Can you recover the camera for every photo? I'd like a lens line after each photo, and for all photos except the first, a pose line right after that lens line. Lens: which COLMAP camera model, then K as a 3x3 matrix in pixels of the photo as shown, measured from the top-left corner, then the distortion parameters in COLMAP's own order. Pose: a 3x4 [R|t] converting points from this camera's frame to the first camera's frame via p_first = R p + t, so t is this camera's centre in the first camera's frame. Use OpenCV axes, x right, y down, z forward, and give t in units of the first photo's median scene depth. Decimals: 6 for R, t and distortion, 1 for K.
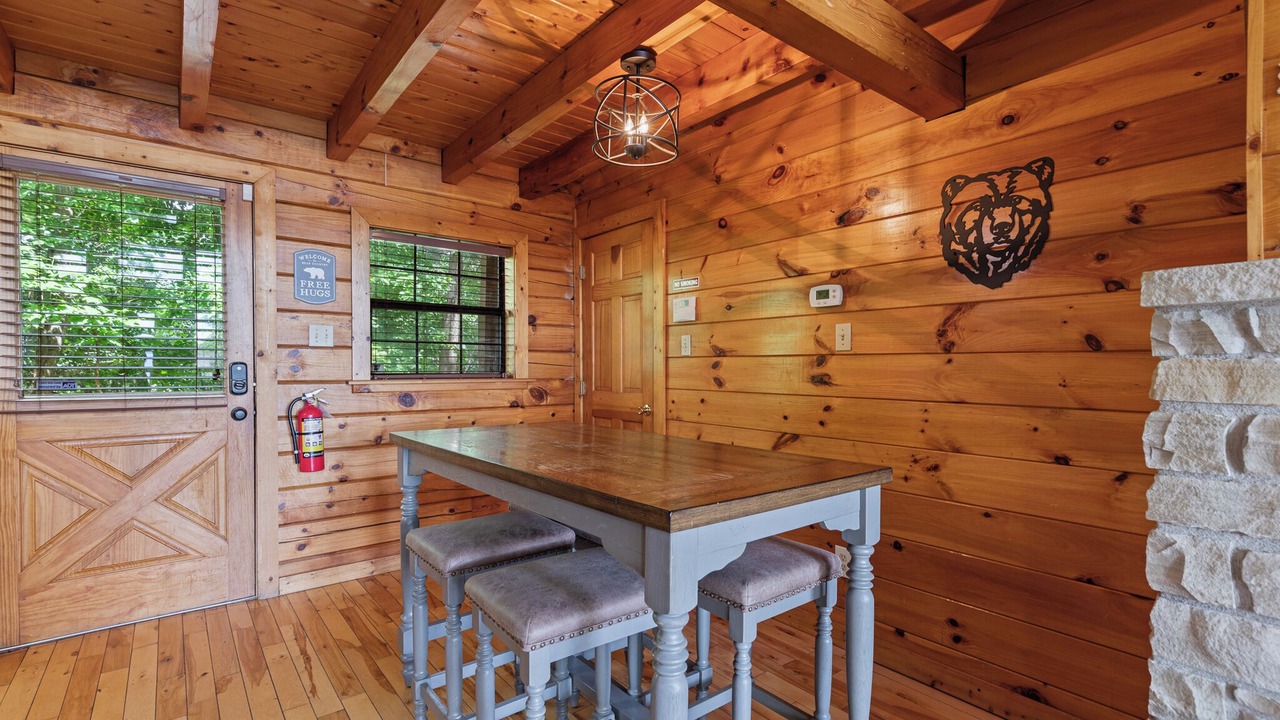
lens RADIAL K [[587.5, 0, 644.5], [0, 587.5, 373.6], [0, 0, 1]] dist [-0.002572, -0.001048]
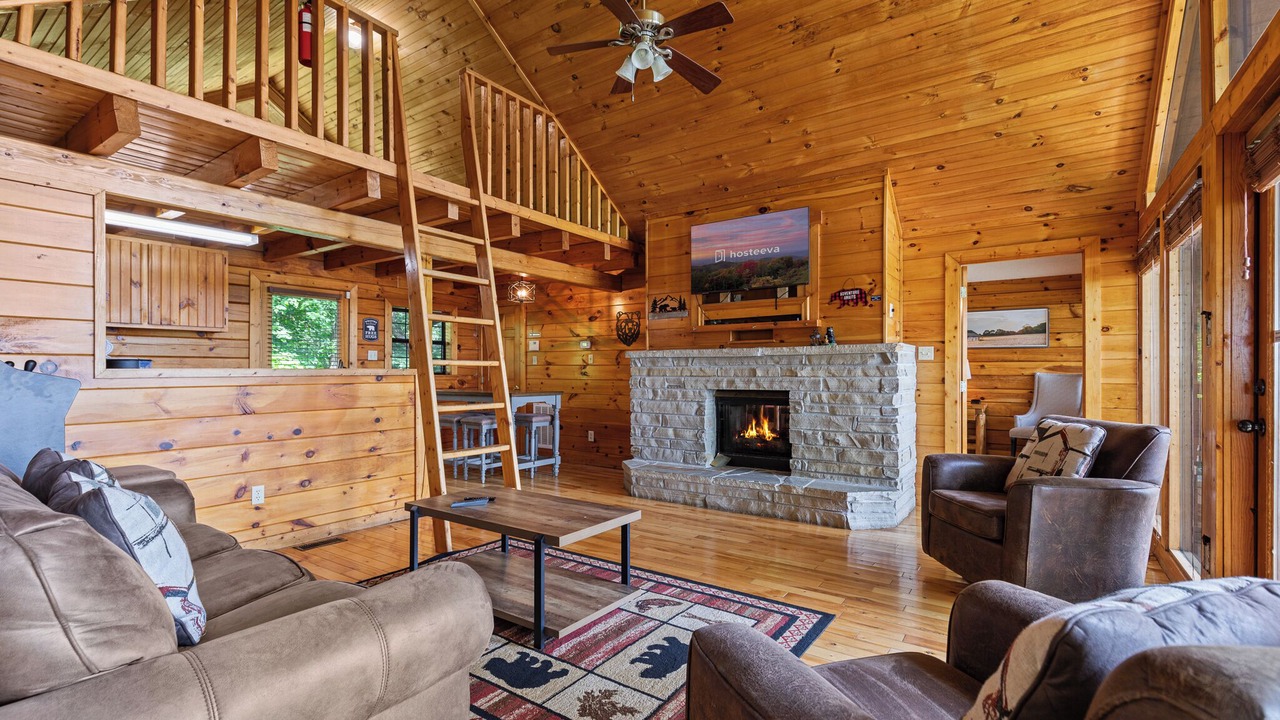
lens RADIAL K [[587.5, 0, 644.5], [0, 587.5, 373.6], [0, 0, 1]] dist [-0.002572, -0.001048]
pose [[0.960741, -0.000003, 0.277448, -0.185386], [0.002098, 0.999972, -0.007251, 0.027576], [-0.277441, 0.007549, 0.960713, -1.611679]]
